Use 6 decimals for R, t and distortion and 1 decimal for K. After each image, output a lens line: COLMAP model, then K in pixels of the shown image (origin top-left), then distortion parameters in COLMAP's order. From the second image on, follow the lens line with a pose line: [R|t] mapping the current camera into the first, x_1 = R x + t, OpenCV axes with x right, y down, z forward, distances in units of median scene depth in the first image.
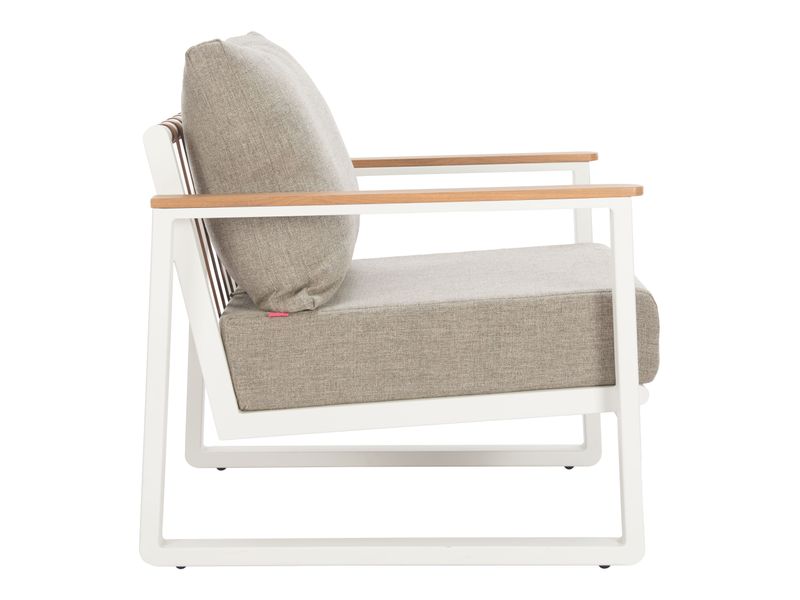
lens RADIAL K [[1991.0, 0, 400.0], [0, 1991.0, 300.0], [0, 0, 1]] dist [0.050047, 0.205250]
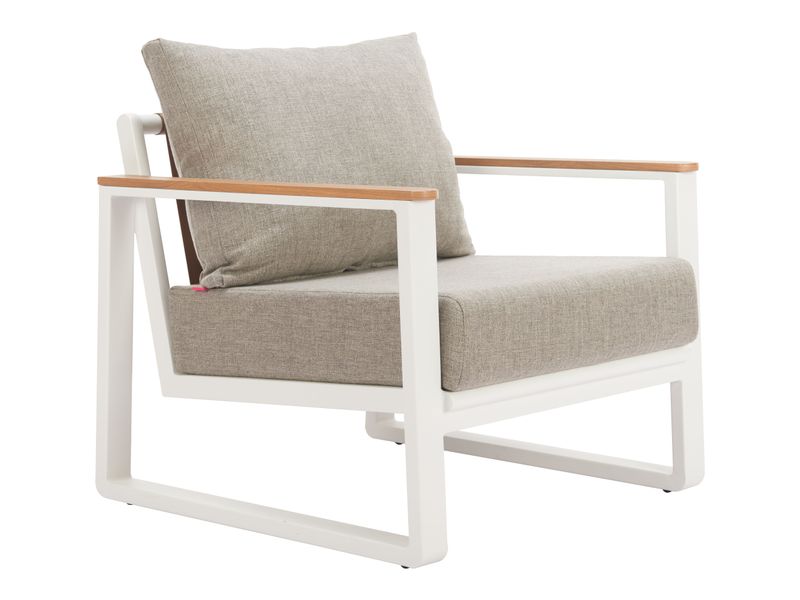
lens RADIAL K [[1991.0, 0, 400.0], [0, 1991.0, 300.0], [0, 0, 1]] dist [0.050047, 0.205250]
pose [[0.771076, 0.092290, -0.630020, 0.719414], [-0.092574, 0.995176, 0.032481, -0.032681], [0.629978, 0.033278, 0.775899, 0.215455]]
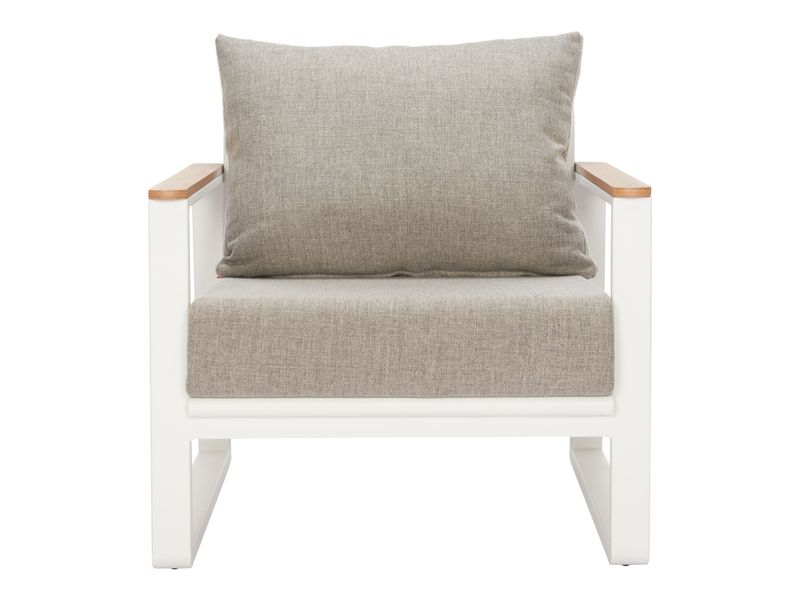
lens RADIAL K [[1991.0, 0, 400.0], [0, 1991.0, 300.0], [0, 0, 1]] dist [0.050047, 0.205250]
pose [[0.093540, 0.148315, -0.984507, 1.076527], [-0.143383, 0.980541, 0.134094, -0.147802], [0.985237, 0.128619, 0.112985, 0.976535]]
